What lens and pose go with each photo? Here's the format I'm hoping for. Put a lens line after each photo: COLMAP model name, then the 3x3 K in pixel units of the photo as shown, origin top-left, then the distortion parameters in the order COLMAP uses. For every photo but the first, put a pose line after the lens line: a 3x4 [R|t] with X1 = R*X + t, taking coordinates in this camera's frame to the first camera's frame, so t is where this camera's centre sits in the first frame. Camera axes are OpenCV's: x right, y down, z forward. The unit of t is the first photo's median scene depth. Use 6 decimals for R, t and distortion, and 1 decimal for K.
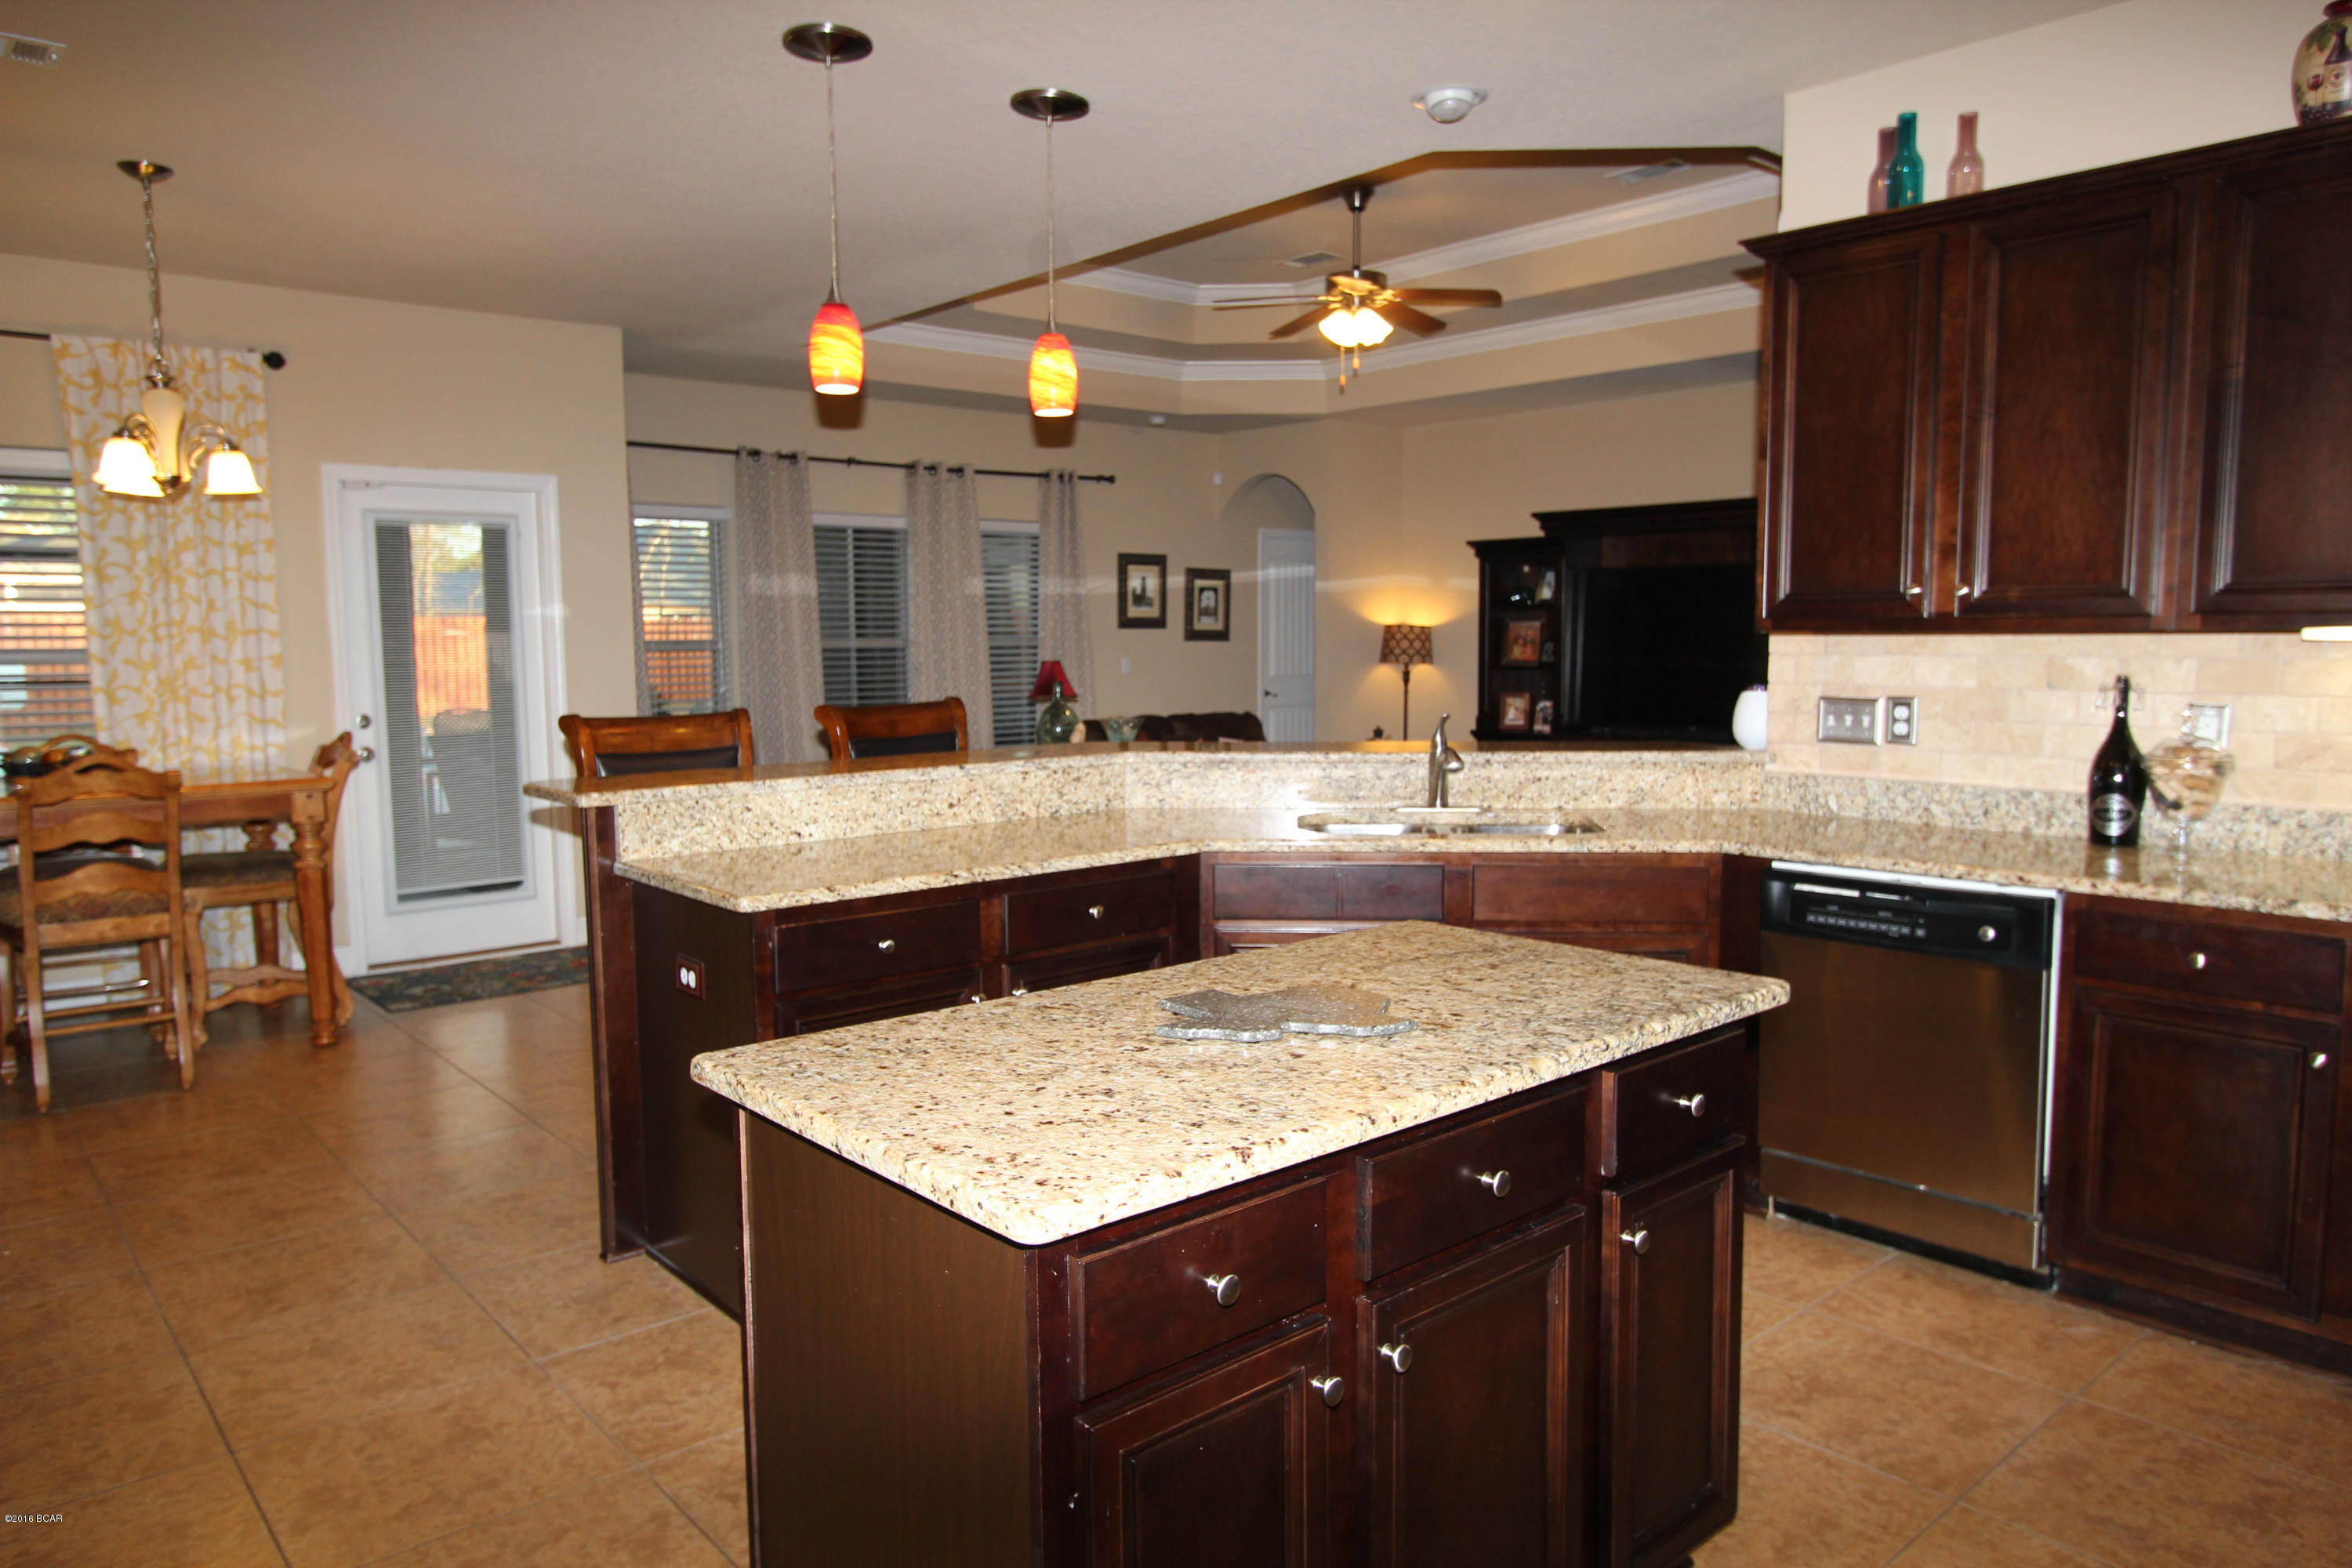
lens RADIAL K [[1549.9, 0, 1184.7], [0, 1549.9, 788.3], [0, 0, 1]] dist [-0.021472, 0.017896]
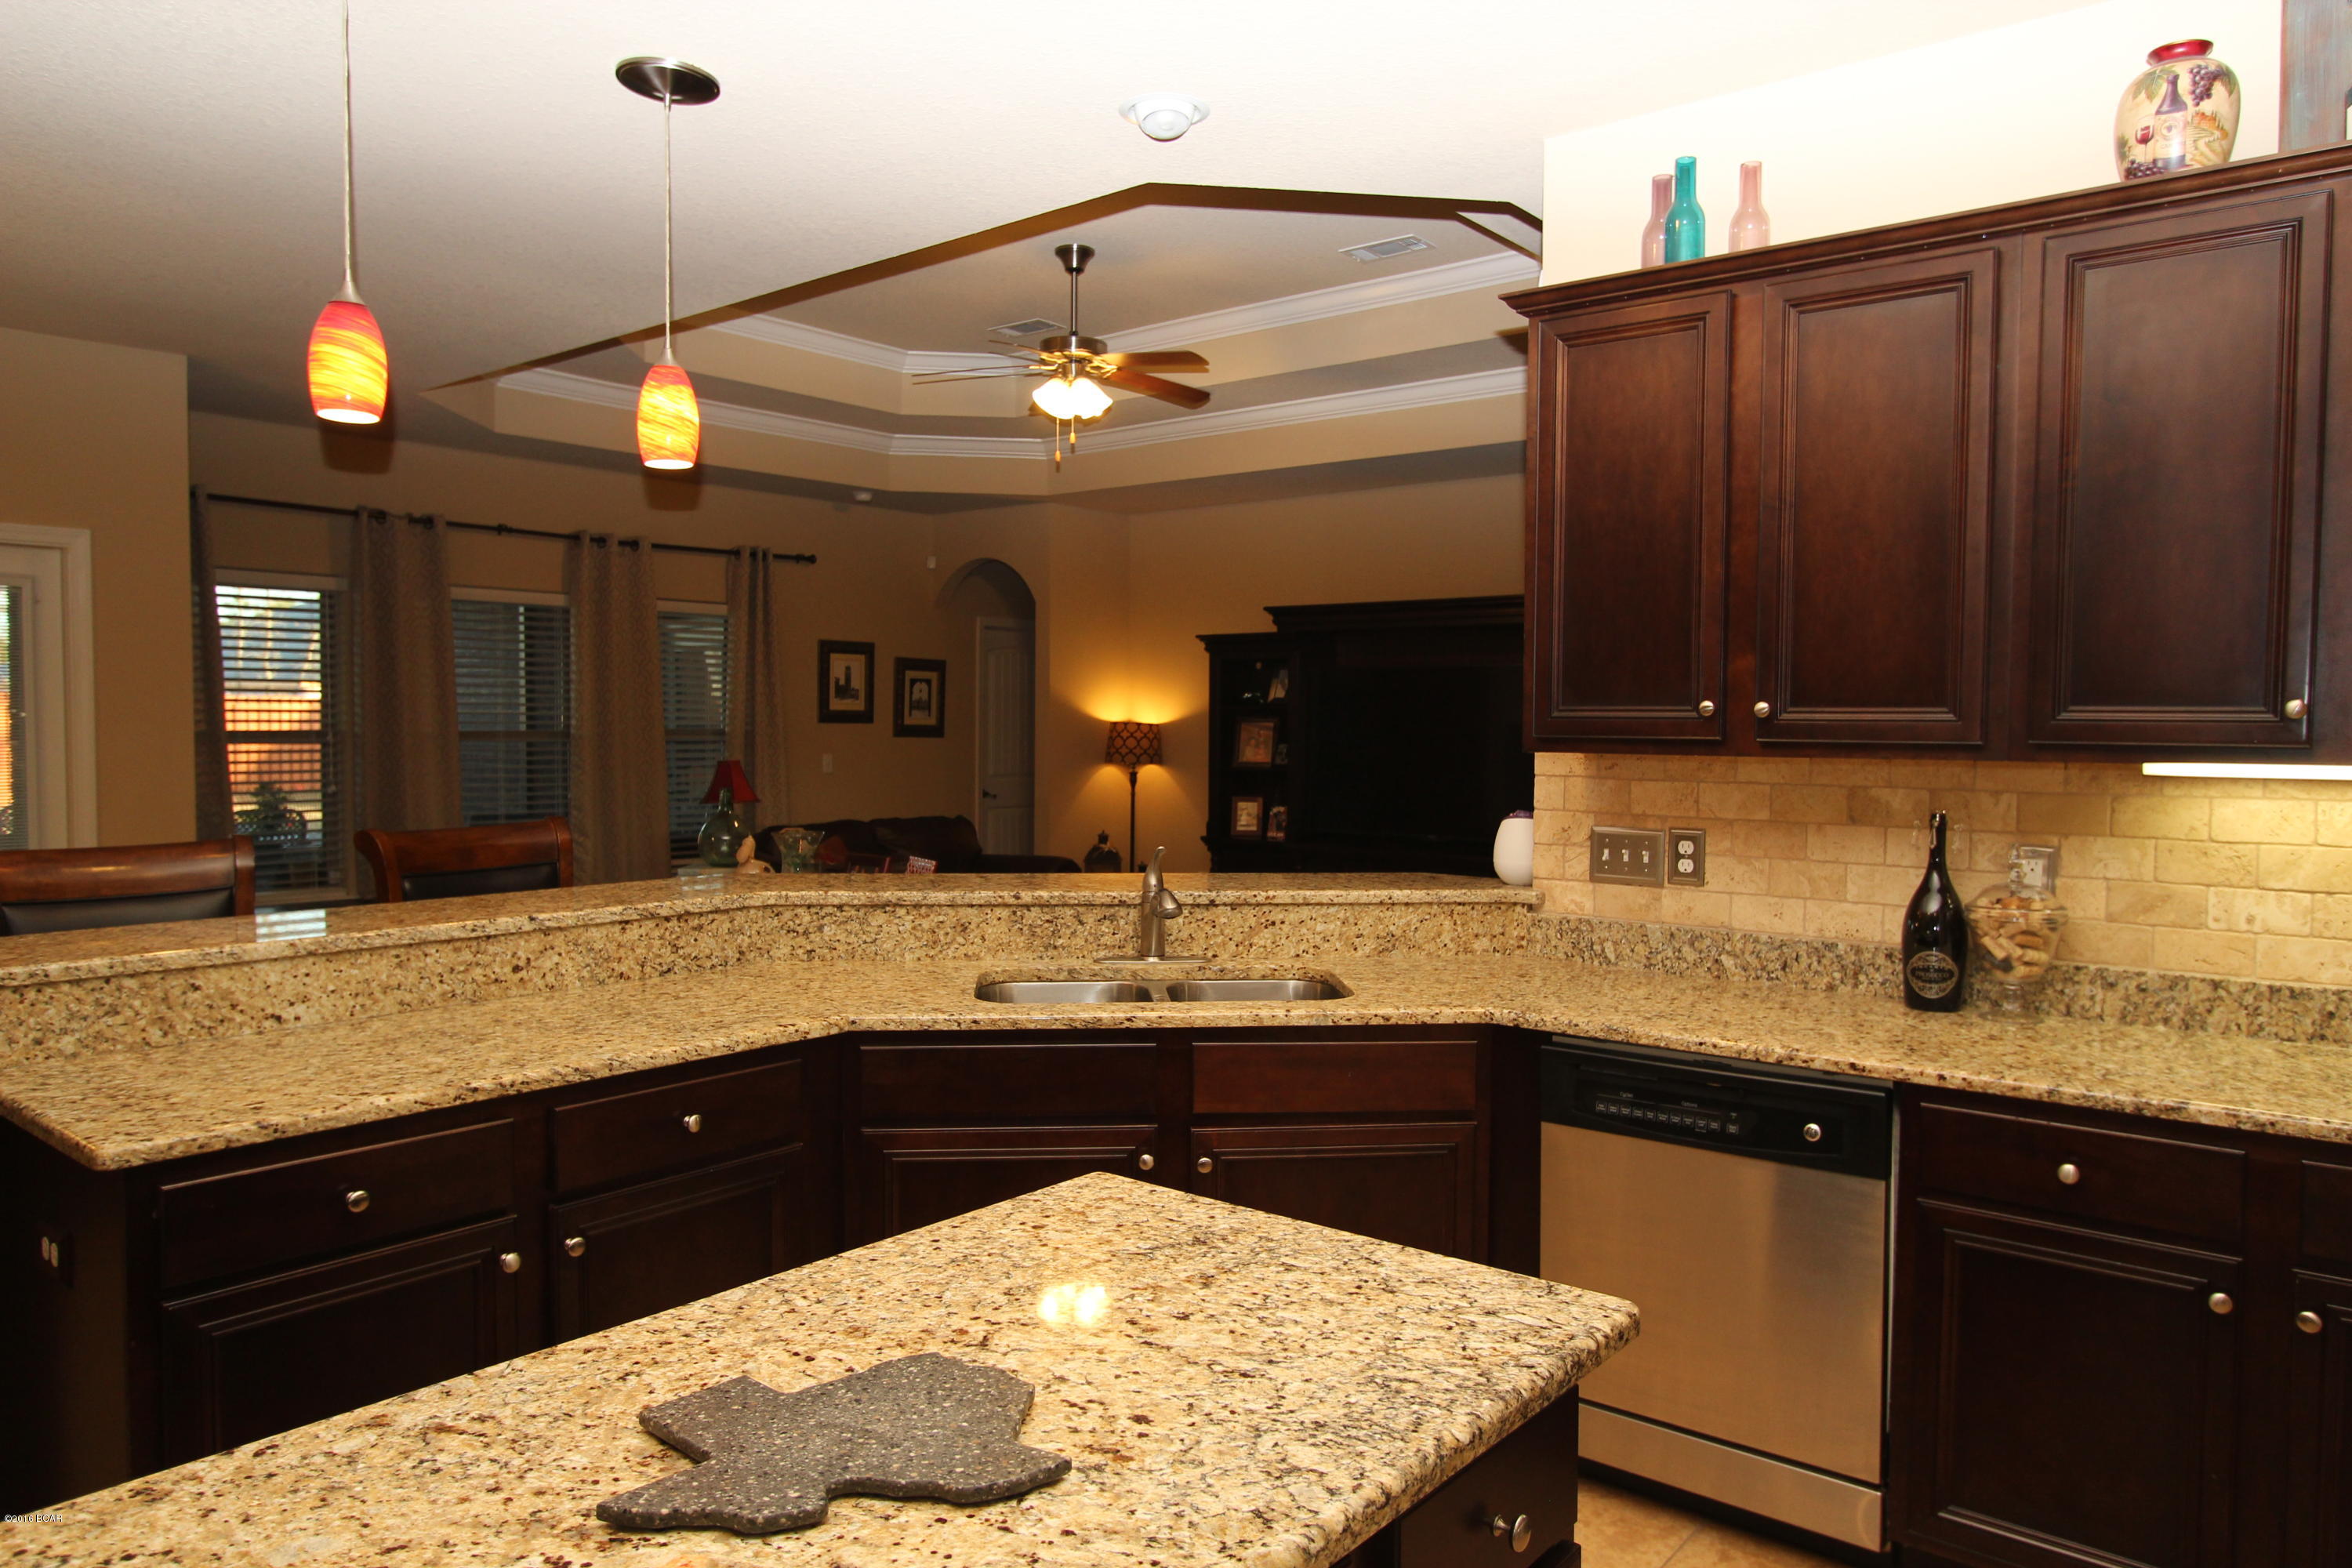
lens RADIAL K [[1549.9, 0, 1185.5], [0, 1549.9, 788.0], [0, 0, 1]] dist [-0.021472, 0.017896]
pose [[0.985847, 0.006760, 0.167510, 0.044712], [0.002817, 0.998378, -0.056870, -0.033015], [-0.167623, 0.056537, 0.984229, 0.193583]]
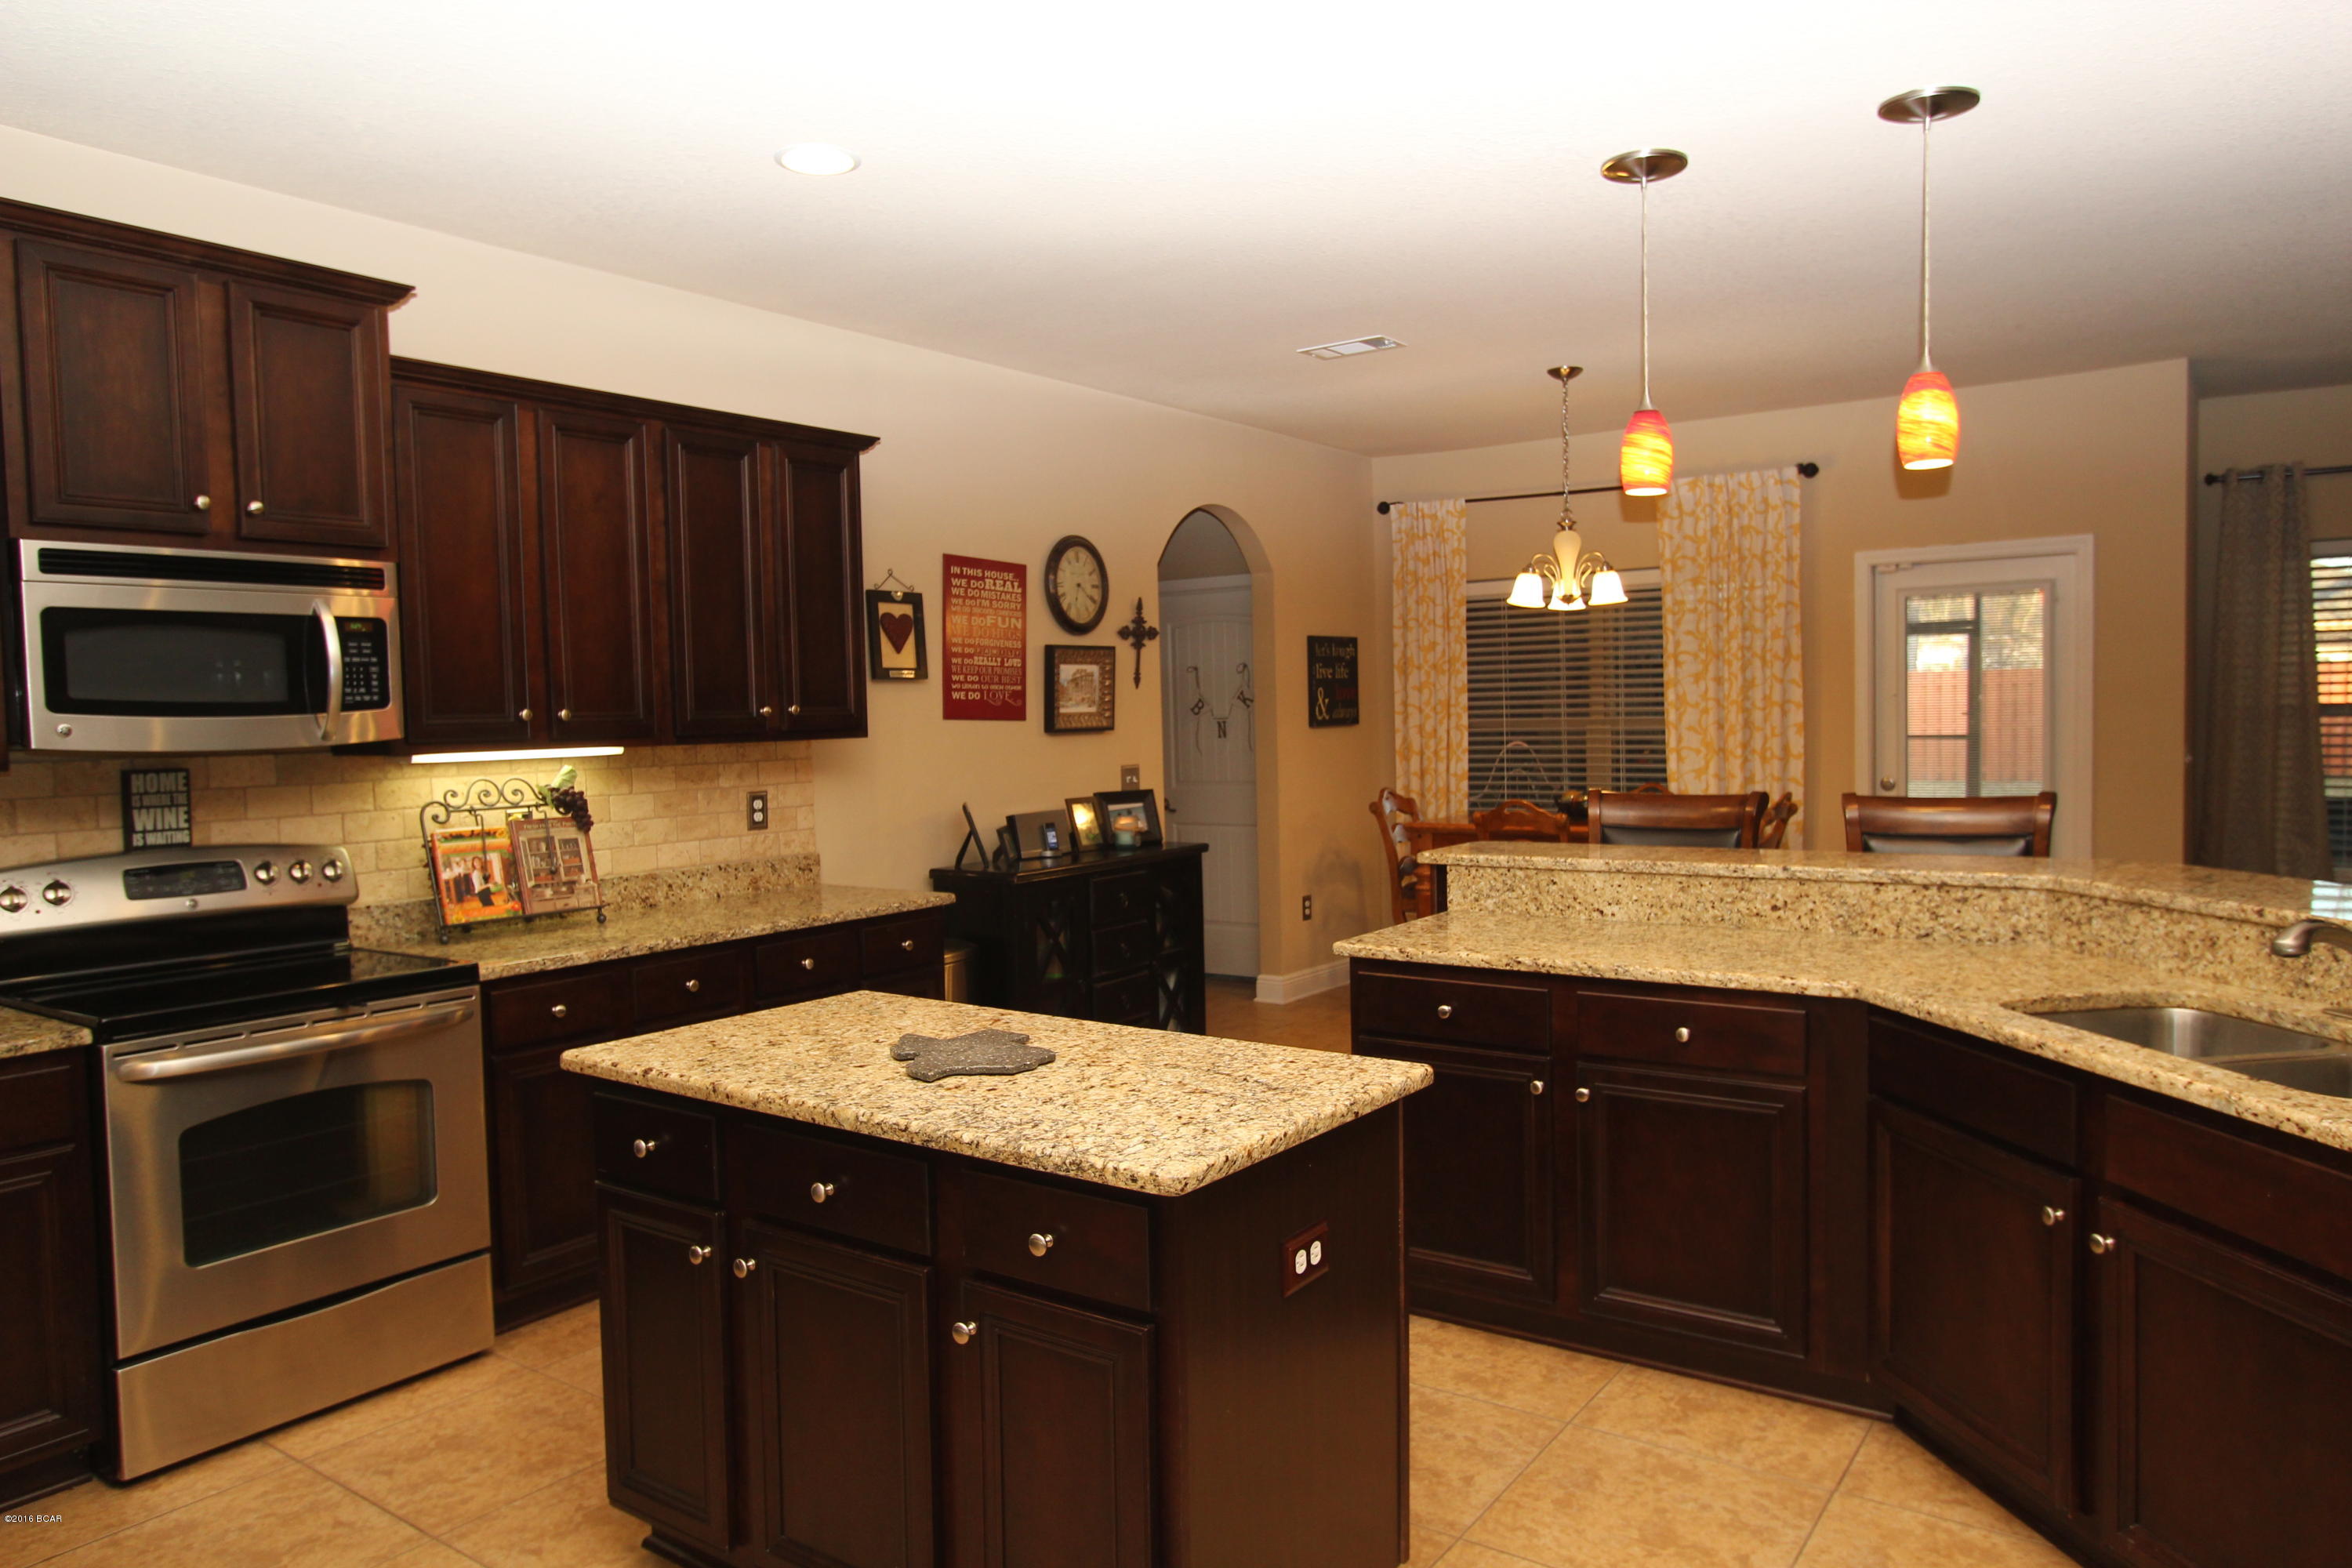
lens RADIAL K [[1549.9, 0, 1176.3], [0, 1549.9, 783.2], [0, 0, 1]] dist [-0.021472, 0.017896]
pose [[0.226488, 0.049363, -0.972762, 0.662882], [-0.076715, 0.996516, 0.032707, -0.065871], [0.970988, 0.067217, 0.229486, 0.425916]]
